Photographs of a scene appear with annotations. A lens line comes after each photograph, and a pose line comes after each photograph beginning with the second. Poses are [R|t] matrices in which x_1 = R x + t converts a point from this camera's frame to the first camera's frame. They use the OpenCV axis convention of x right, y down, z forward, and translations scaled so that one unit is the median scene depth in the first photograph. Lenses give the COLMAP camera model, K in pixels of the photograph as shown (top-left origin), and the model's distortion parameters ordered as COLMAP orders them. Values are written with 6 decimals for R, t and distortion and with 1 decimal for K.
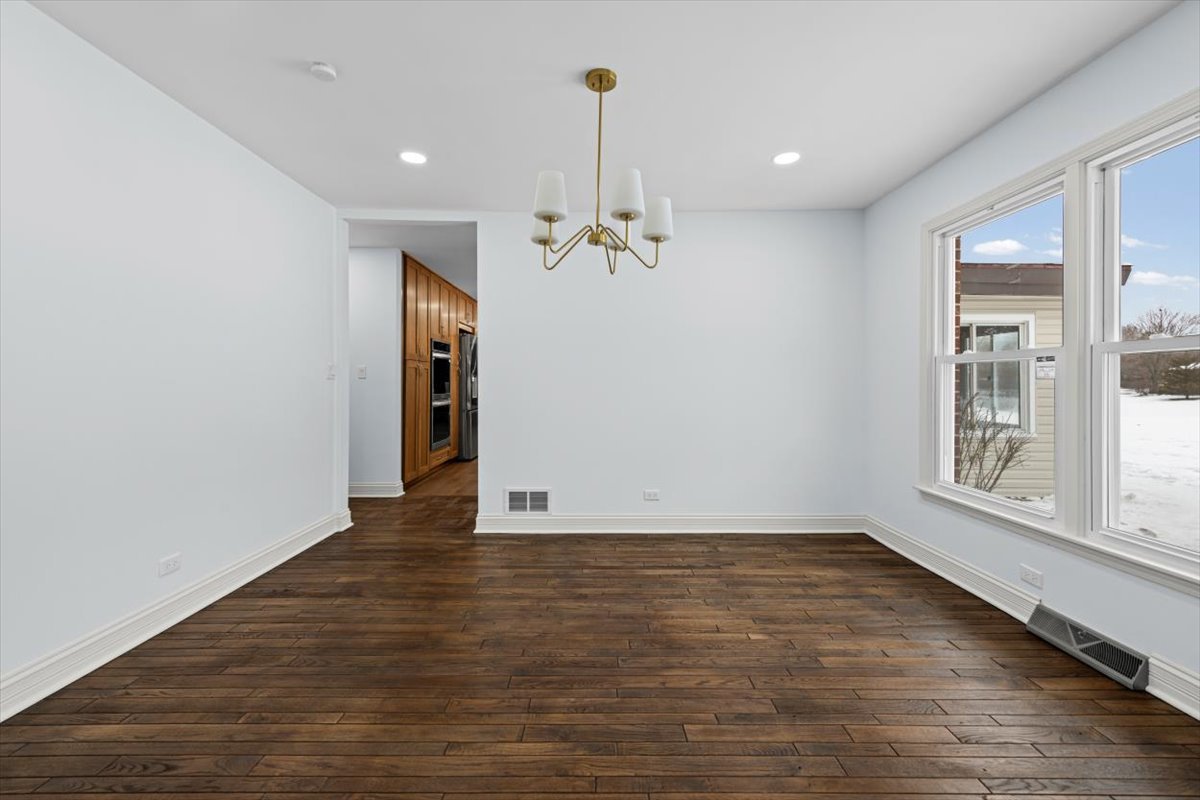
lens RADIAL K [[497.4, 0, 594.0], [0, 497.4, 384.0], [0, 0, 1]] dist [0.002735, 0.000199]
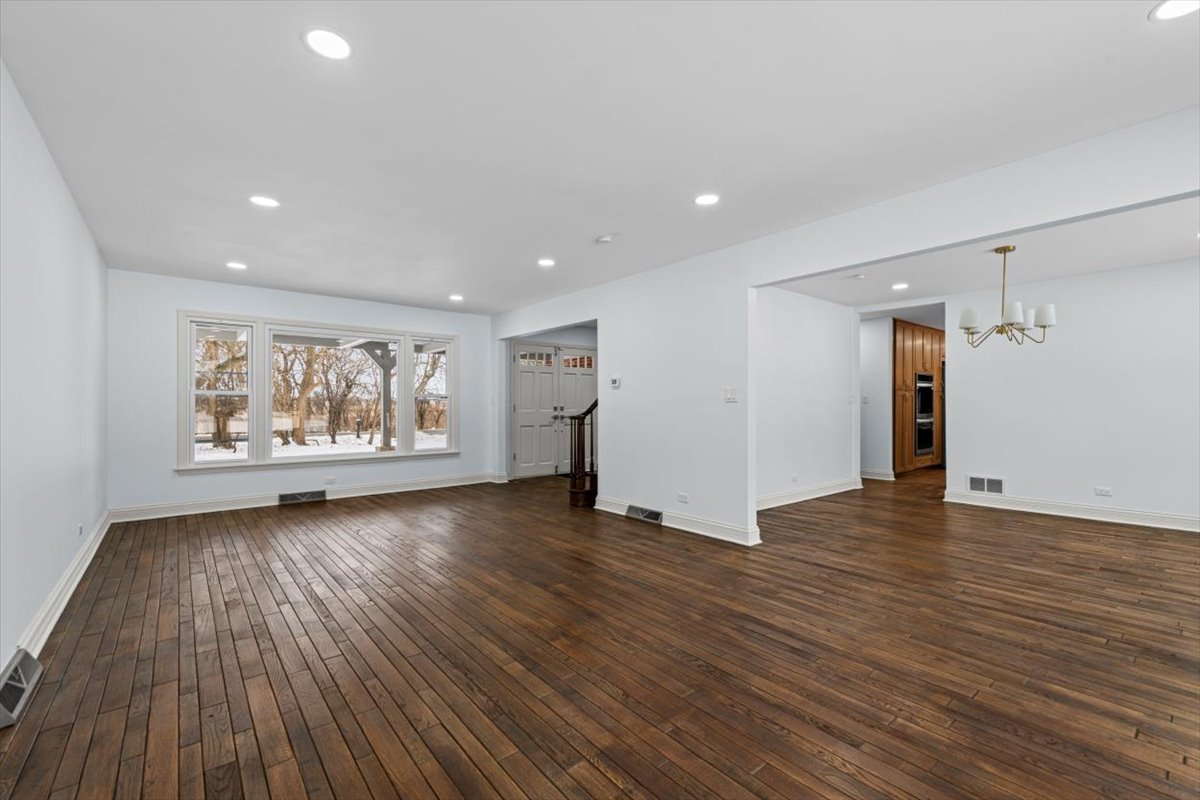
lens RADIAL K [[497.4, 0, 603.0], [0, 497.4, 406.1], [0, 0, 1]] dist [0.002735, 0.000199]
pose [[0.626866, -0.004494, -0.779115, 0.269591], [0.002939, 0.999990, -0.003404, 0.001616], [0.779122, -0.000156, 0.626872, -0.711245]]
